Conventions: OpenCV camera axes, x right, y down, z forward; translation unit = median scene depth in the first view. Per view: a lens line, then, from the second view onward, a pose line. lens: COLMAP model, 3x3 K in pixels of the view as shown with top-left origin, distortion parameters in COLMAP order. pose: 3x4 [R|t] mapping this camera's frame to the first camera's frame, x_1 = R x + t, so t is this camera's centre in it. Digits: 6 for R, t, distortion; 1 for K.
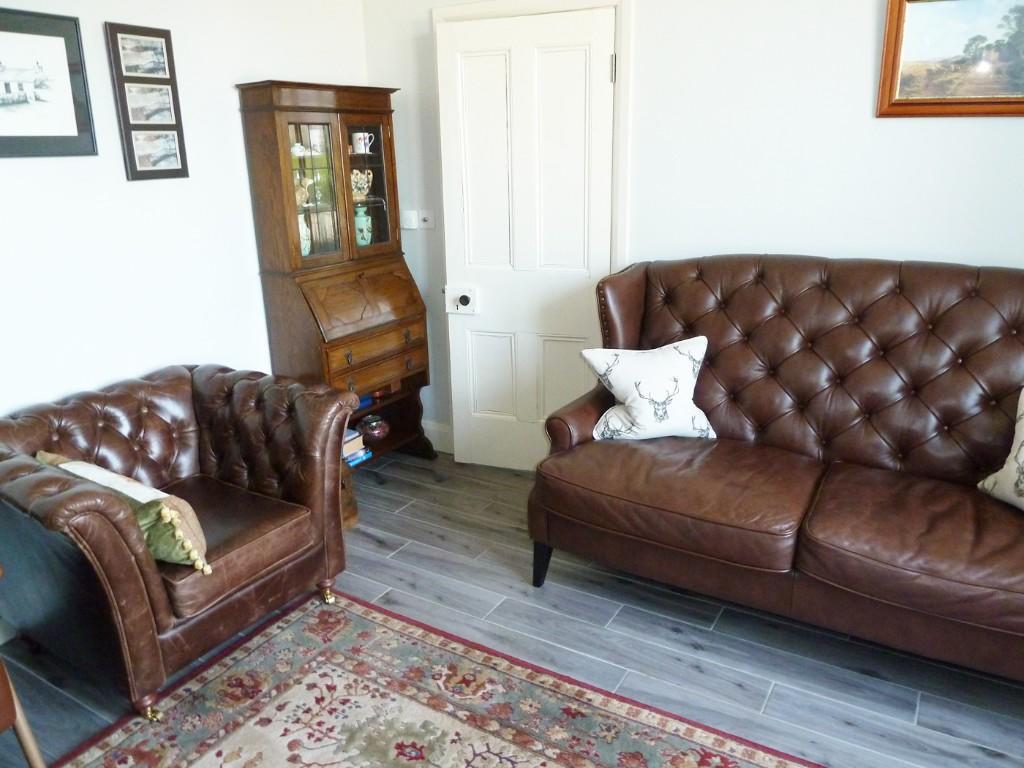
lens RADIAL K [[763.7, 0, 512.8], [0, 763.7, 382.1], [0, 0, 1]] dist [-0.031858, 0.001031]
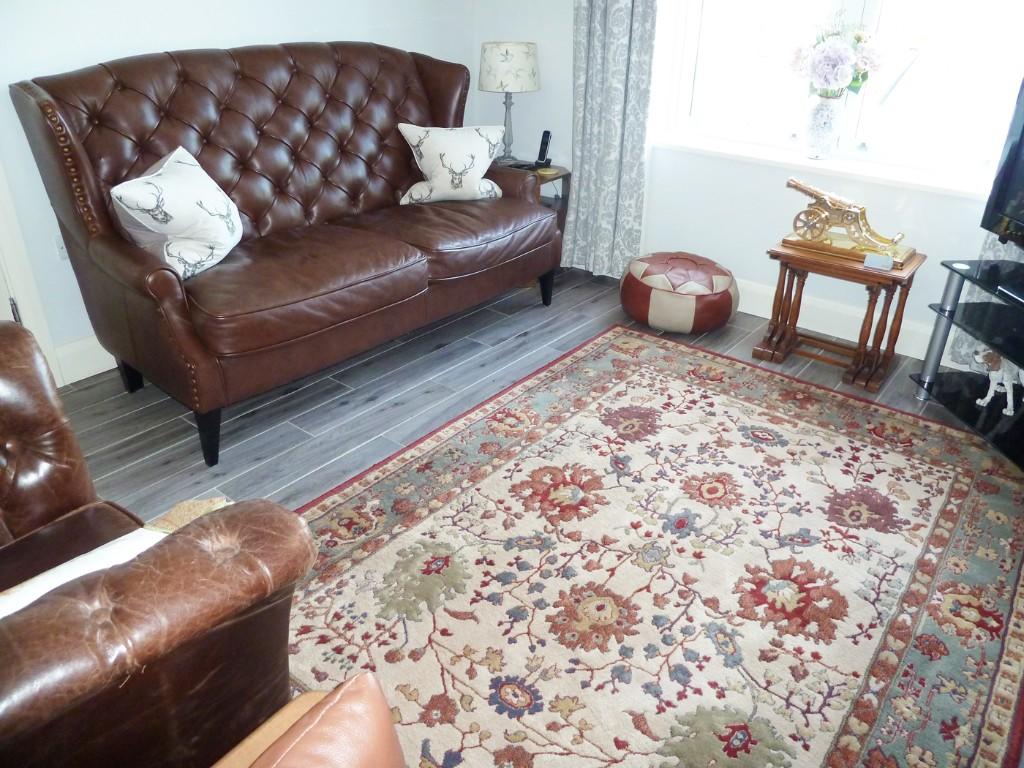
lens RADIAL K [[763.7, 0, 538.6], [0, 763.7, 395.7], [0, 0, 1]] dist [-0.031858, 0.001031]
pose [[0.095088, -0.454070, 0.885878, -0.778442], [0.261170, 0.870116, 0.417957, -0.076606], [-0.960598, 0.191622, 0.201327, 0.535676]]
